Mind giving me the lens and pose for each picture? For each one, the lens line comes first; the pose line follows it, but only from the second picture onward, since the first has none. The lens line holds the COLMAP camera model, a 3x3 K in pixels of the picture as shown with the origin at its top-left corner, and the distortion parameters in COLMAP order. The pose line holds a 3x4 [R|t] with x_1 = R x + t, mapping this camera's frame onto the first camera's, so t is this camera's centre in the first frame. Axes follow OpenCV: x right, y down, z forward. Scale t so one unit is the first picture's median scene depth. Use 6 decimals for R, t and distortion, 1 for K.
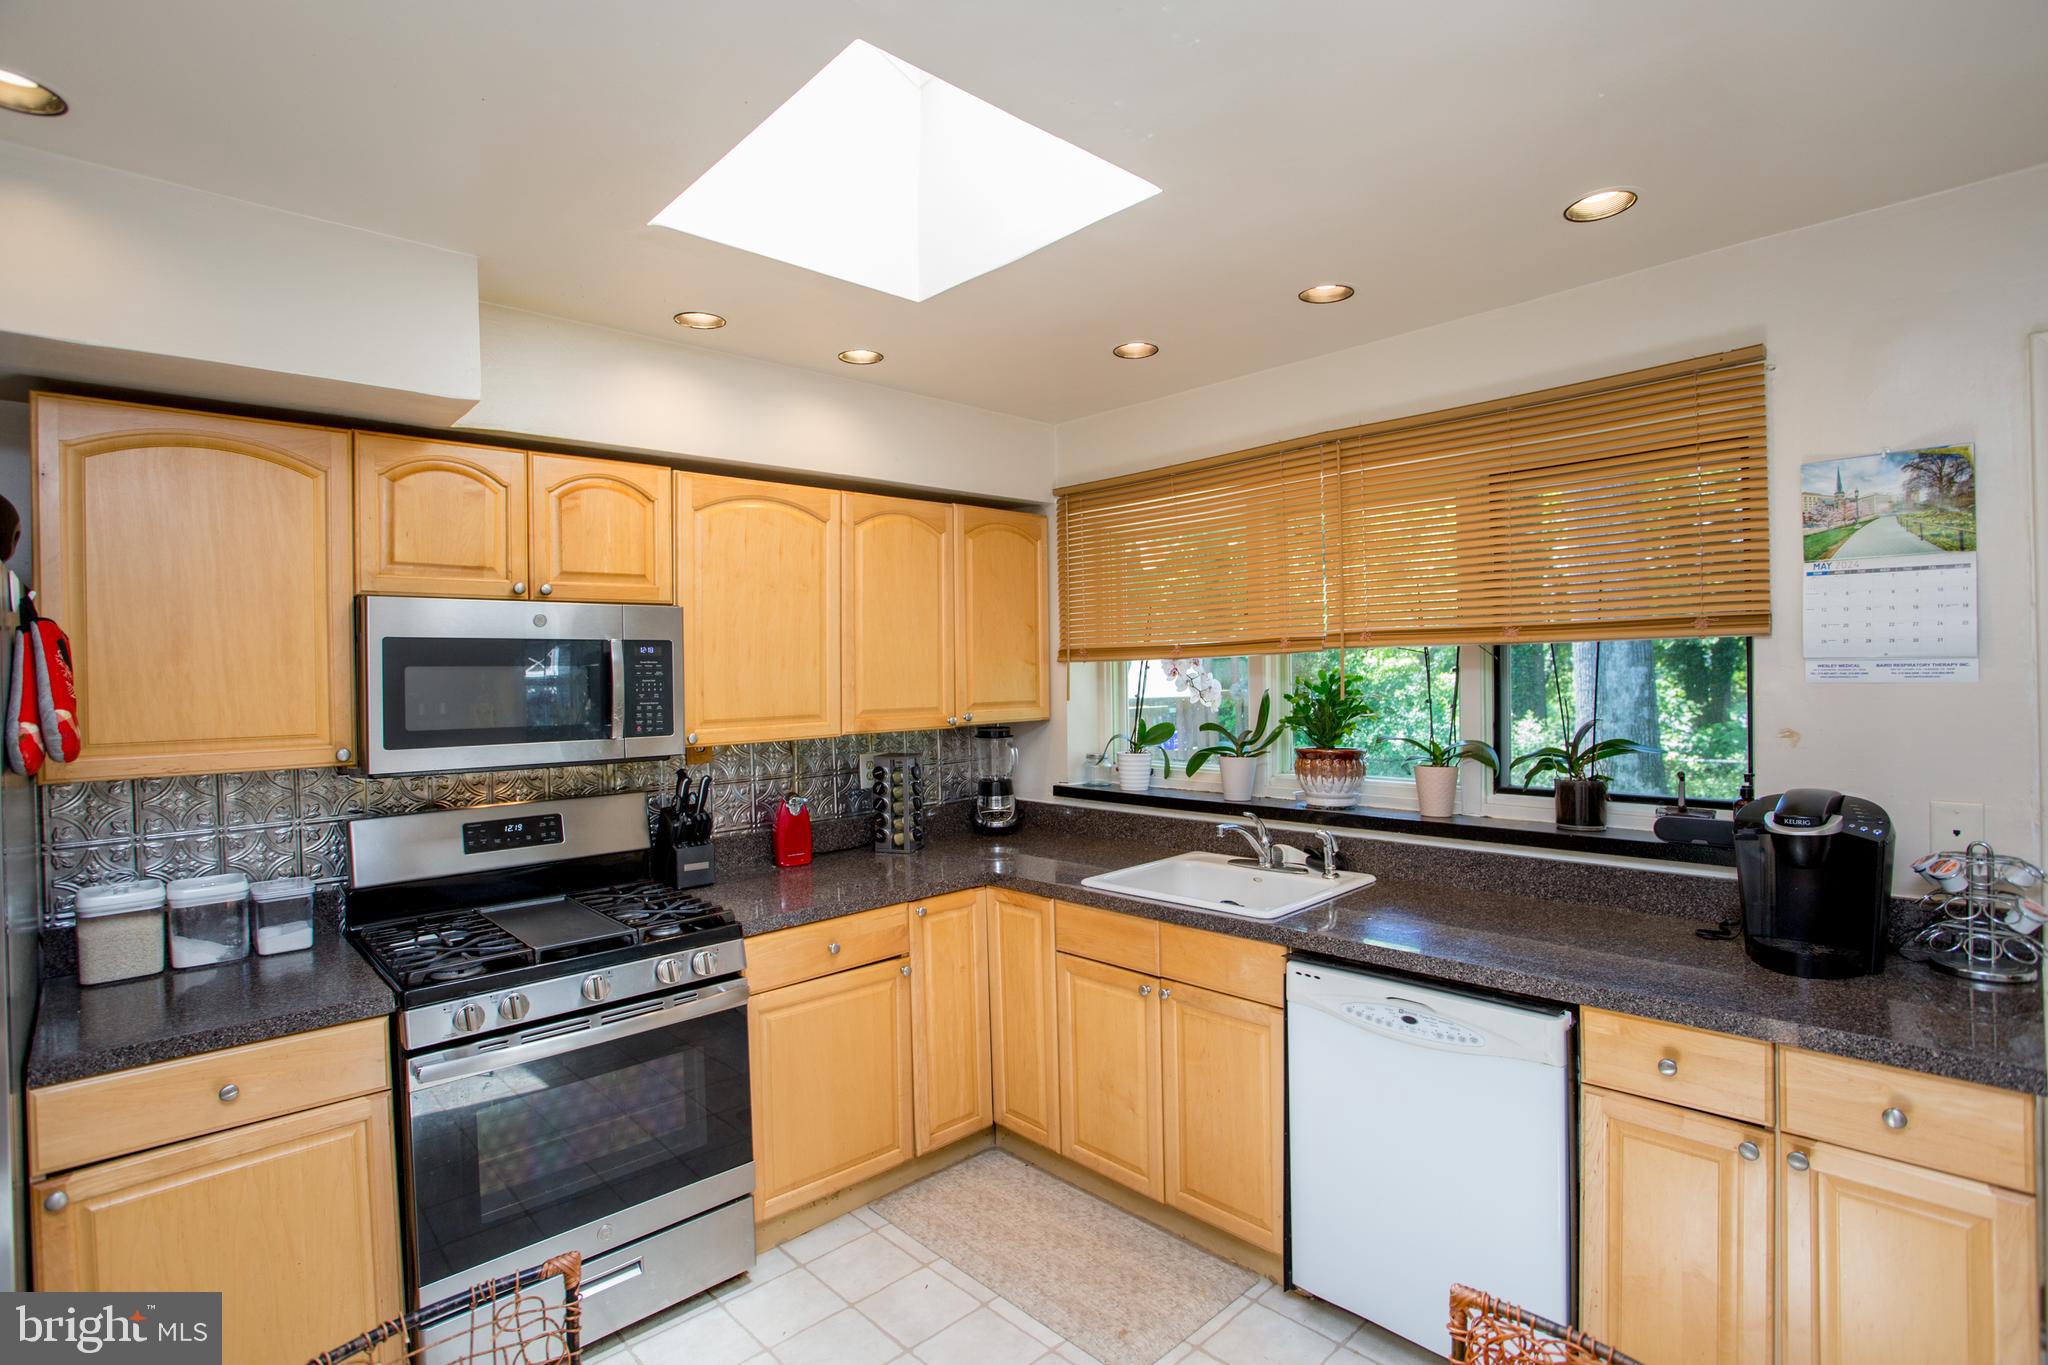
lens RADIAL K [[995.0, 0, 1012.5], [0, 995.0, 673.6], [0, 0, 1]] dist [-0.061902, 0.021824]
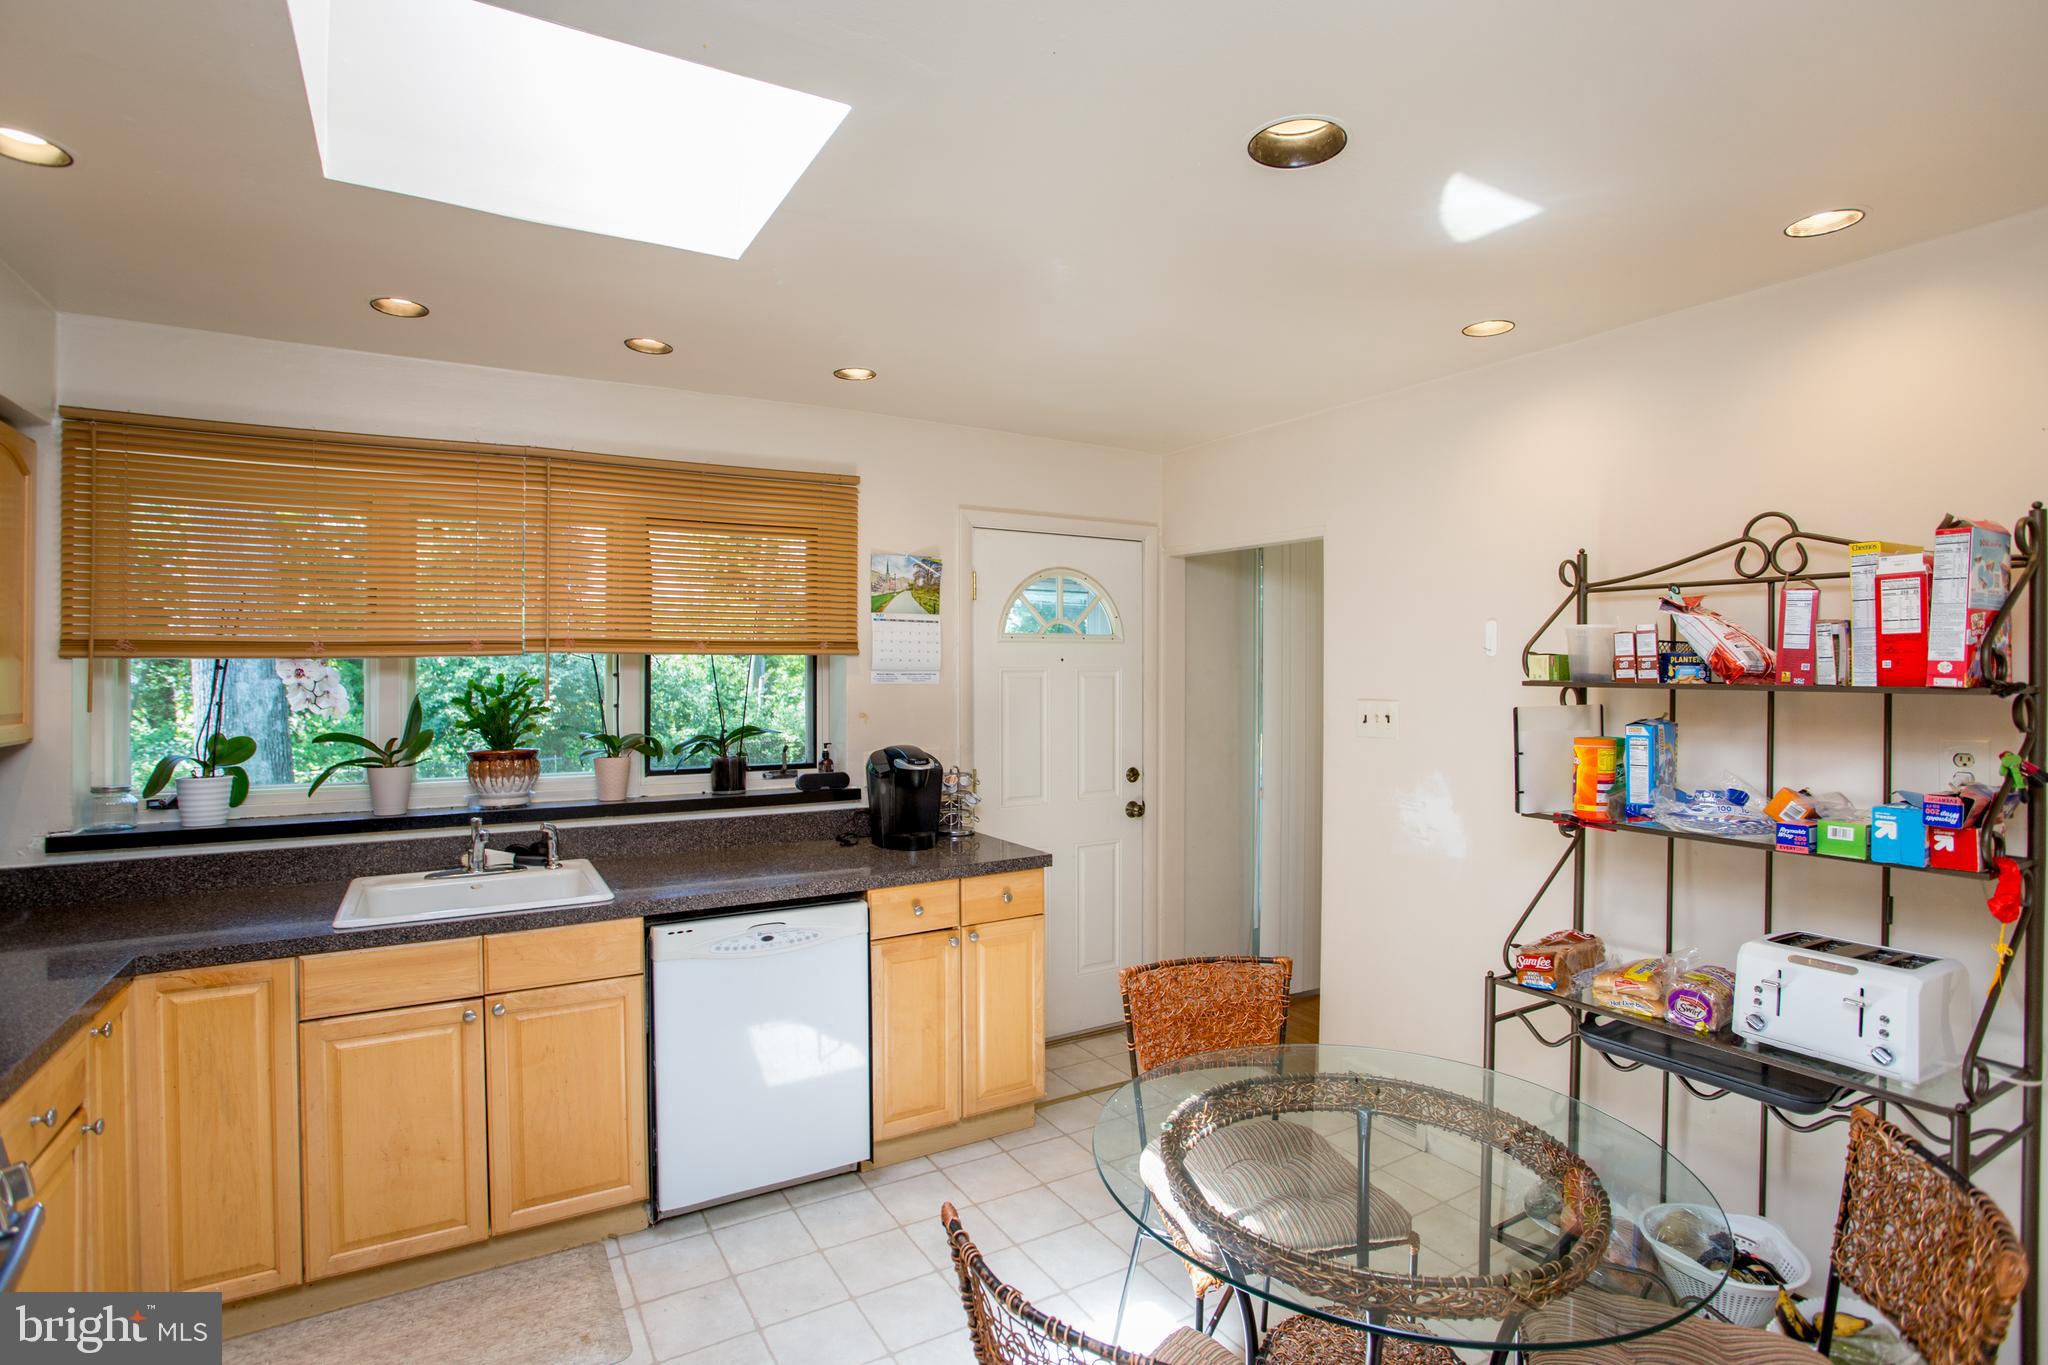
lens RADIAL K [[995.0, 0, 1021.5], [0, 995.0, 665.6], [0, 0, 1]] dist [-0.061902, 0.021824]
pose [[0.221762, 0.023080, 0.974828, -0.624356], [0.000820, 0.999715, -0.023856, 0.014648], [-0.975100, 0.006090, 0.221680, 0.282077]]
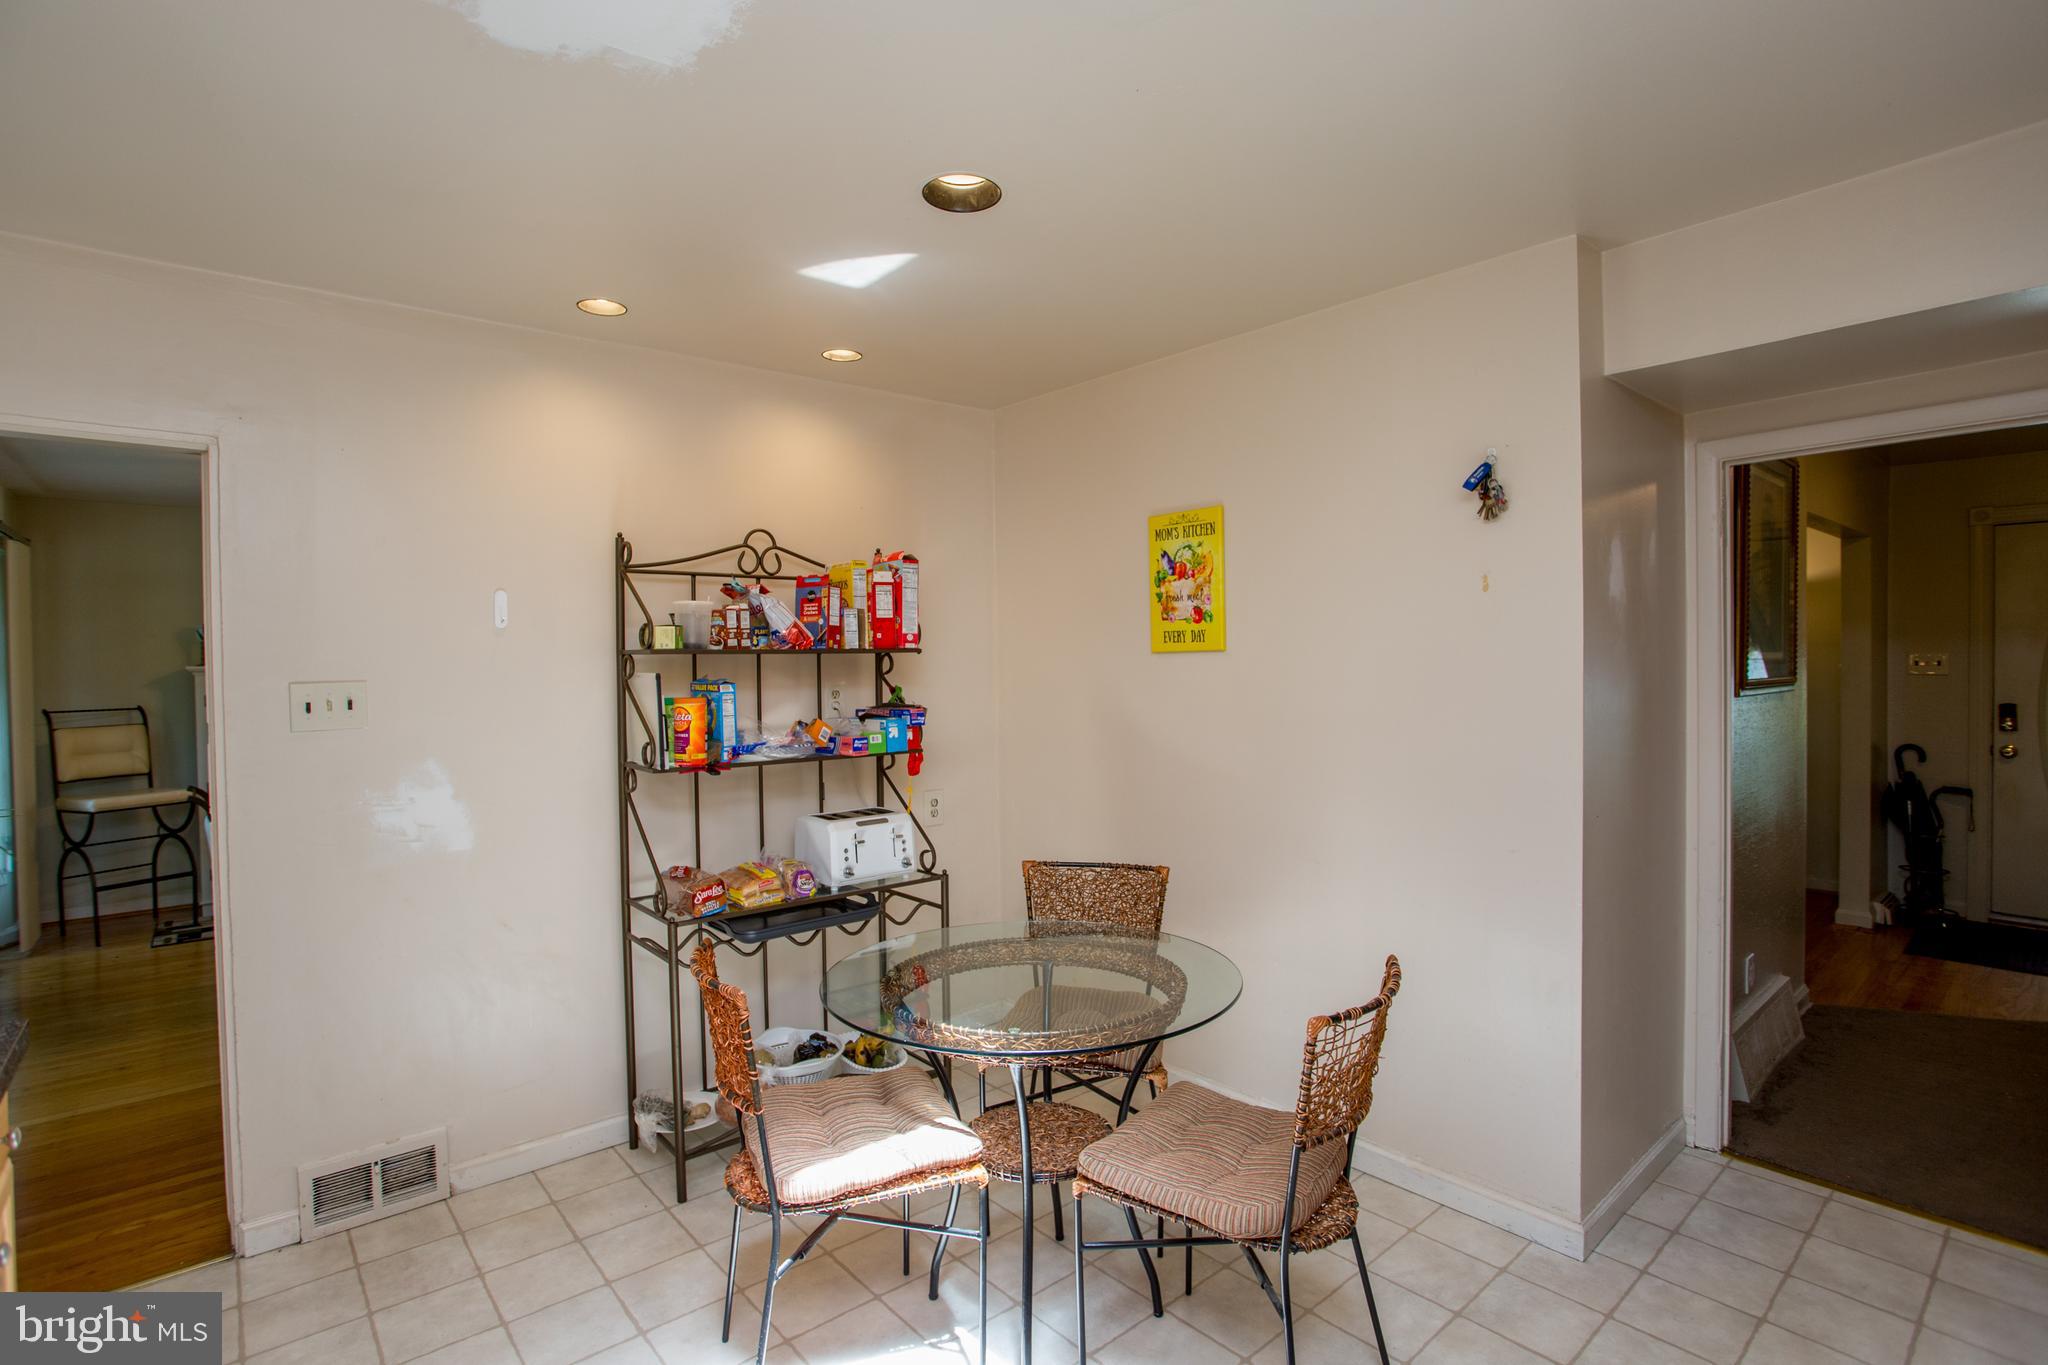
lens RADIAL K [[995.0, 0, 1021.9], [0, 995.0, 670.2], [0, 0, 1]] dist [-0.061902, 0.021824]
pose [[-0.997499, 0.032889, 0.062561, -0.036299], [0.034351, 0.999158, 0.022450, 0.018551], [-0.061769, 0.024543, -0.997789, 1.048310]]
